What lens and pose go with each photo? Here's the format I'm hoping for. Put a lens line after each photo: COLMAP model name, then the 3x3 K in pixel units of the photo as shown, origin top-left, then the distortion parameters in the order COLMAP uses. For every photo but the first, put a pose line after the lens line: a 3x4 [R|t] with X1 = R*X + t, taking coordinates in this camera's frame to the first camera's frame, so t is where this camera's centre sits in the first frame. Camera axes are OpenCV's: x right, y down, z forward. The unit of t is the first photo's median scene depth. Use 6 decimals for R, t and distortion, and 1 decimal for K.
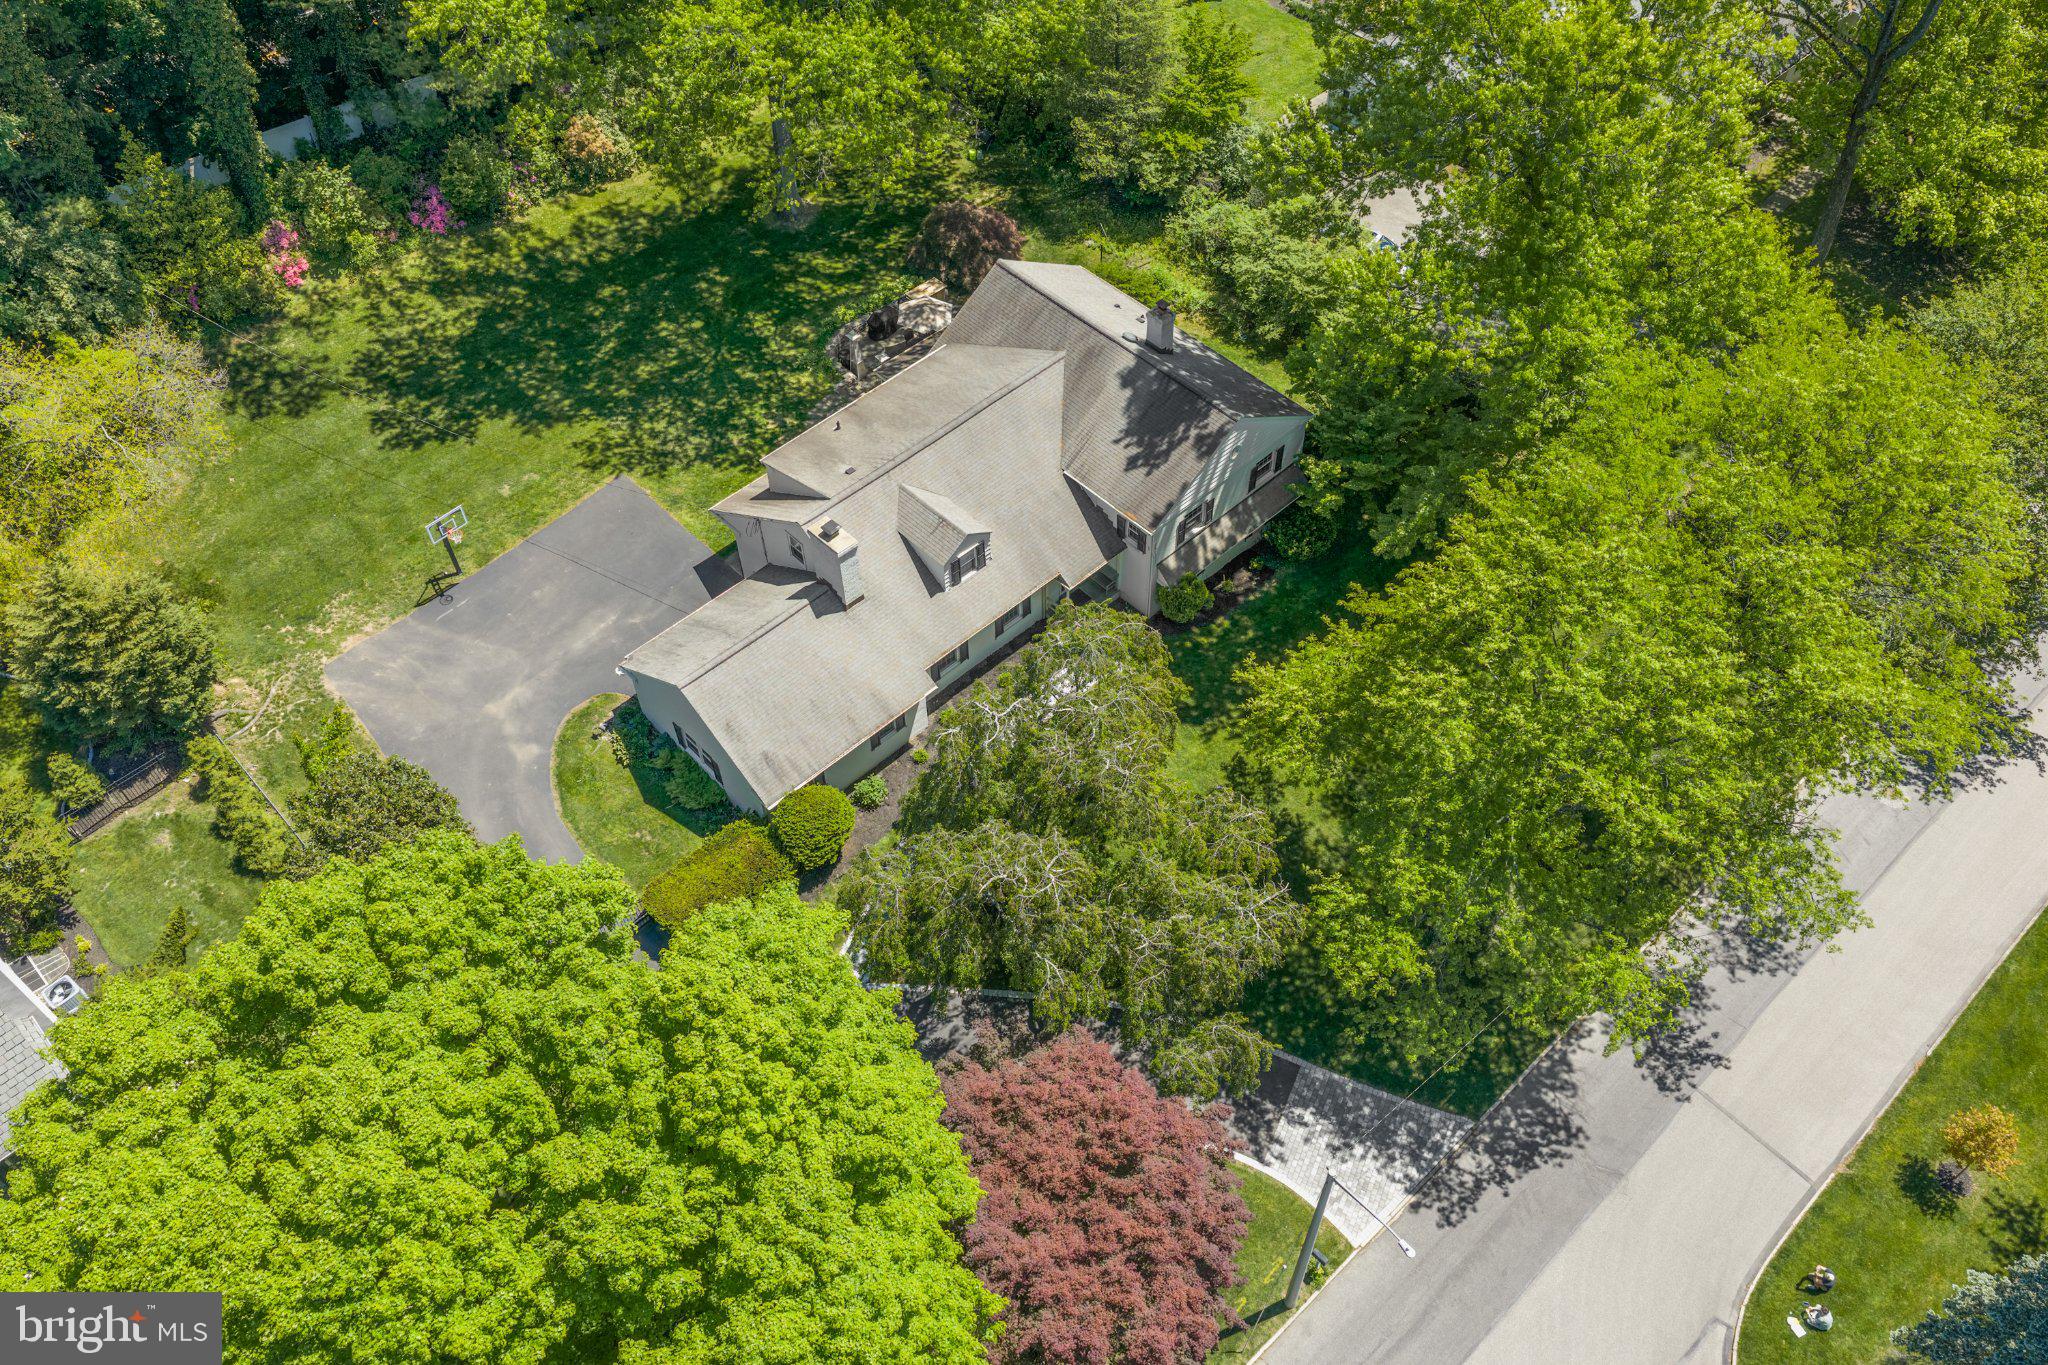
lens RADIAL K [[1702.0, 0, 1027.1], [0, 1702.0, 671.7], [0, 0, 1]] dist [-0.003636, 0.000526]
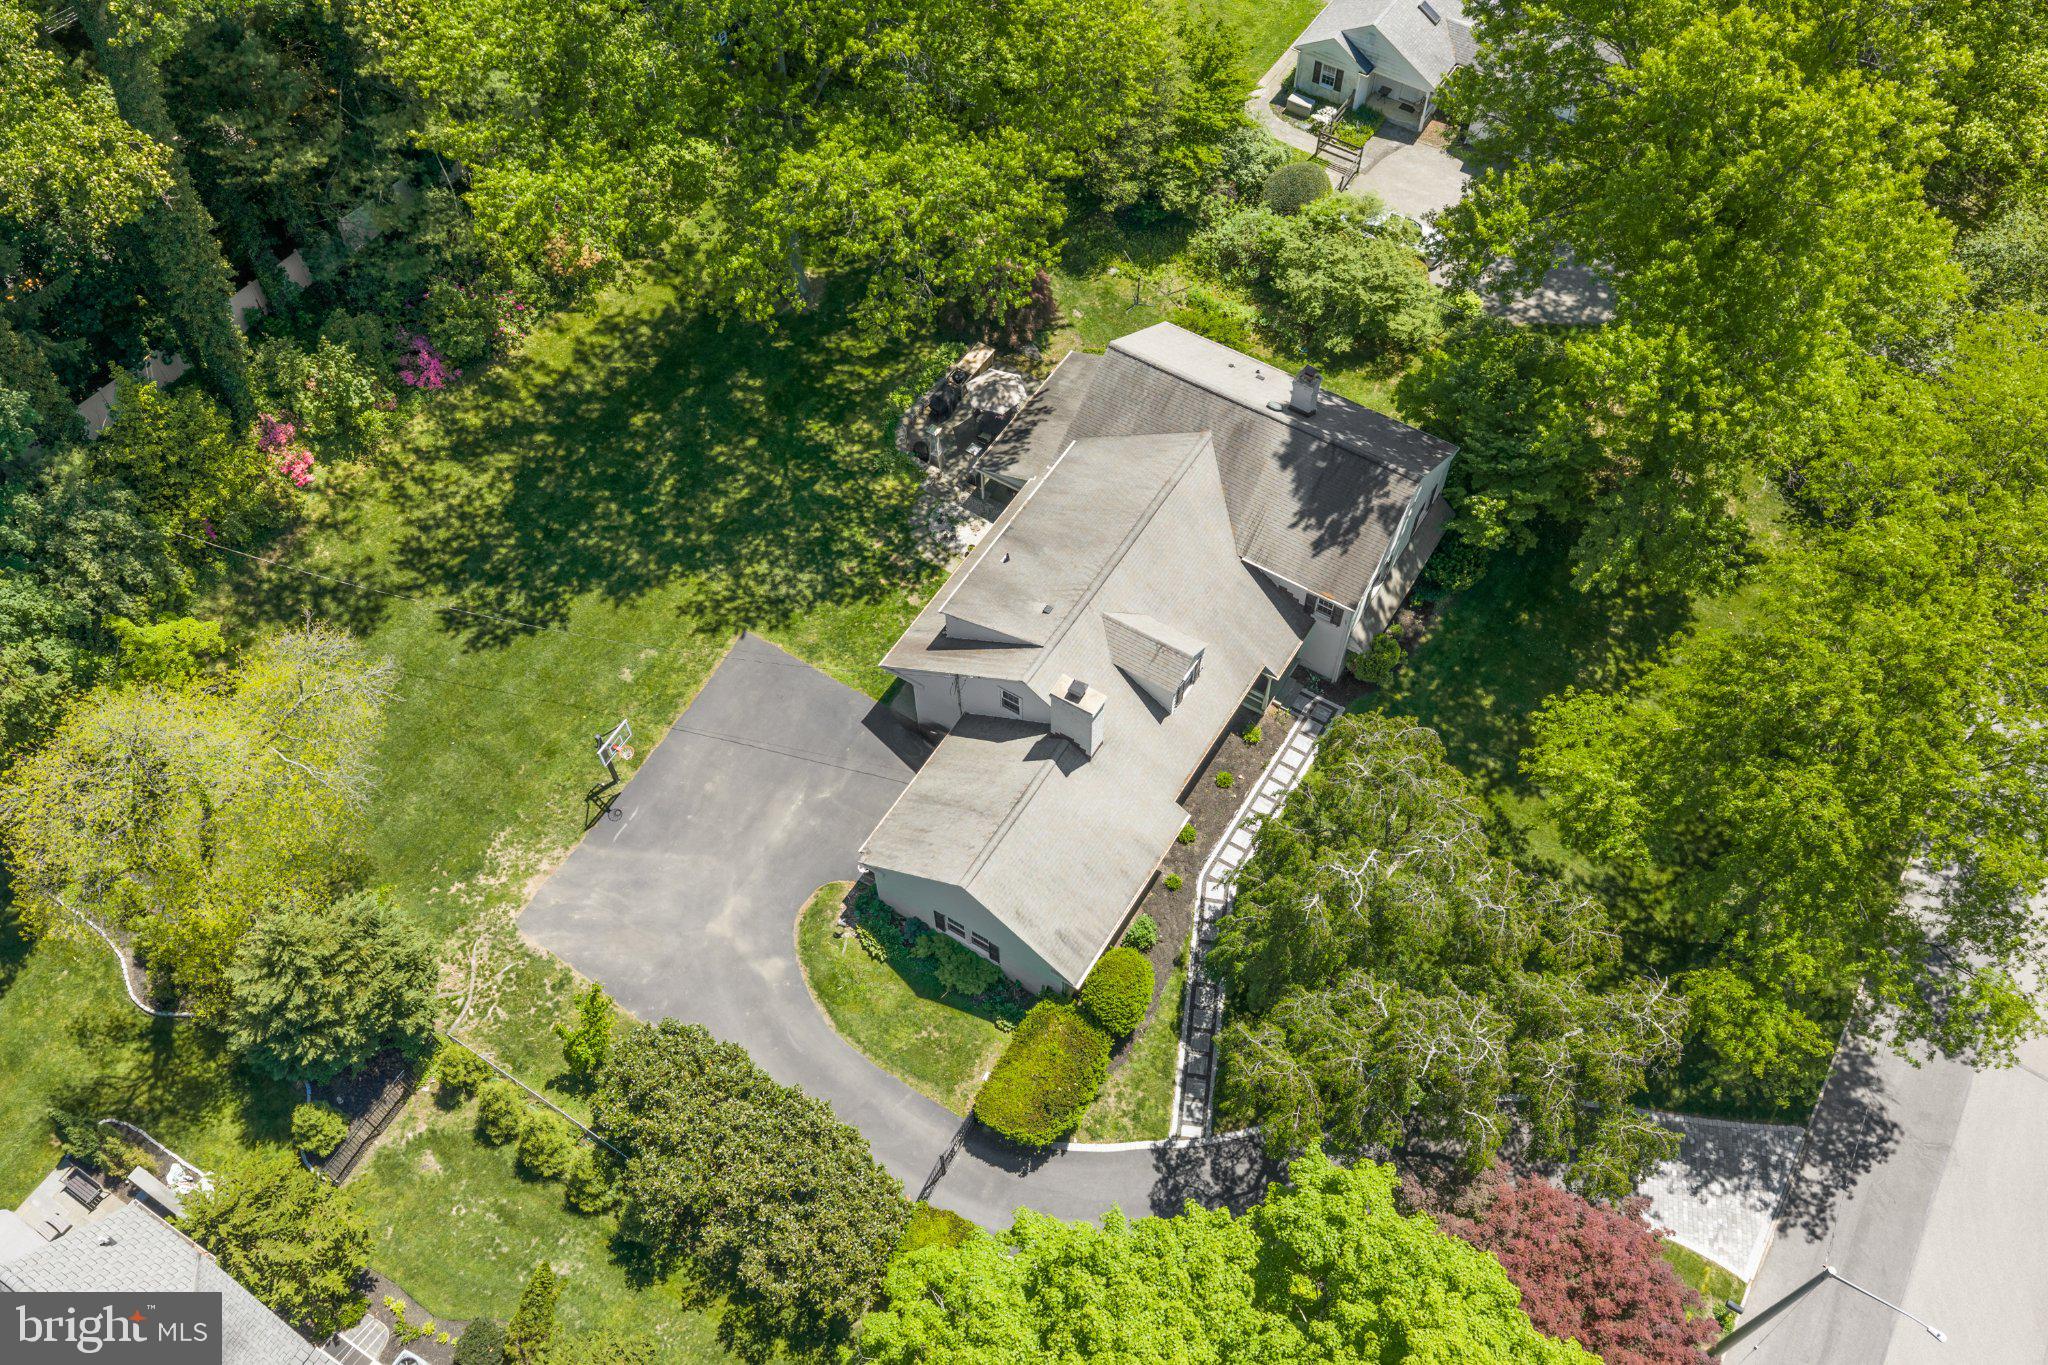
lens RADIAL K [[1707.2, 0, 1024.0], [0, 1707.2, 682.5], [0, 0, 1]] dist [0.013176, -0.007464]
pose [[0.969130, -0.202590, 0.140511, -0.222001], [0.189103, 0.976476, 0.103611, -0.153809], [-0.158196, -0.073841, 0.984643, 0.047035]]
